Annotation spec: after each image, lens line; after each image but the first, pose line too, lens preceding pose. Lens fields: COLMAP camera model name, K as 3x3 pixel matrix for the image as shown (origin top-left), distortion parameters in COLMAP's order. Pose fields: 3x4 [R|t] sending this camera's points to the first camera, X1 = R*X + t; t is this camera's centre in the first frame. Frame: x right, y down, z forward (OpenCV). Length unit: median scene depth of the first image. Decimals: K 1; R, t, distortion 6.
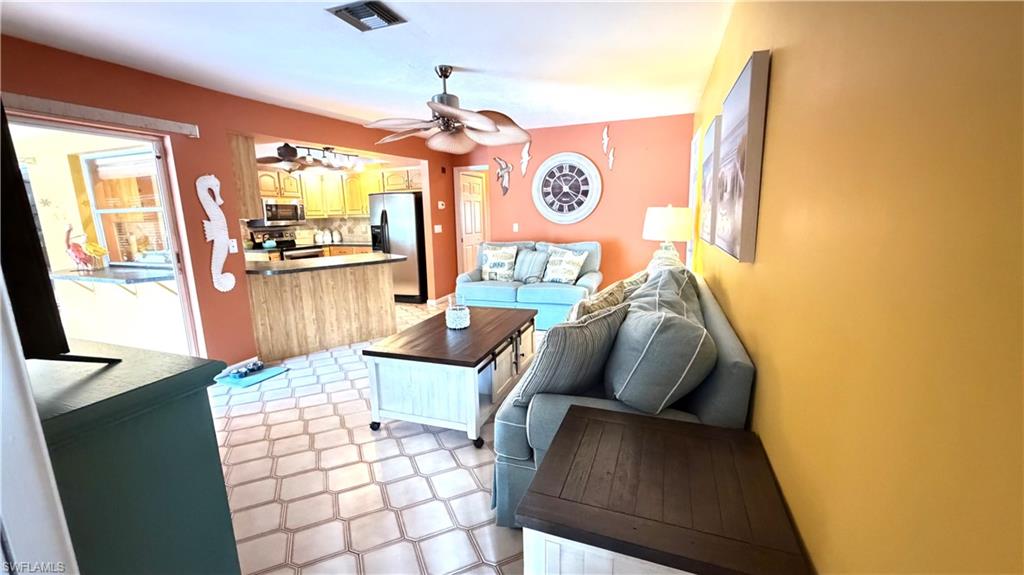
lens RADIAL K [[407.6, 0, 512.0], [0, 407.6, 287.5], [0, 0, 1]] dist [0.000623, 0.000163]
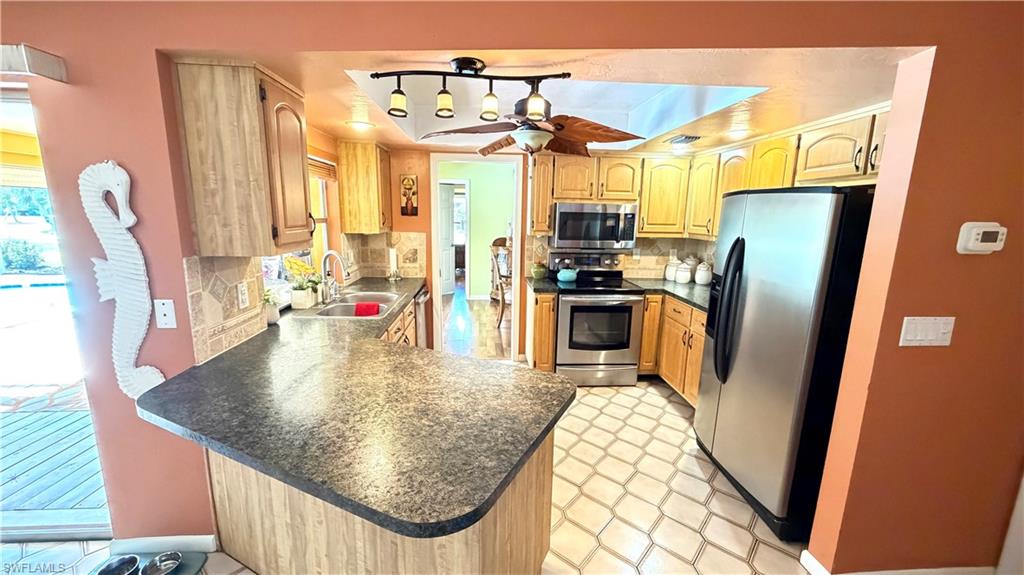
lens RADIAL K [[407.6, 0, 512.0], [0, 407.6, 287.5], [0, 0, 1]] dist [0.000623, 0.000163]
pose [[0.404781, 0.196193, -0.893118, -0.092911], [-0.190904, 0.973321, 0.127290, -0.214504], [0.894264, 0.118975, 0.431436, 0.929060]]
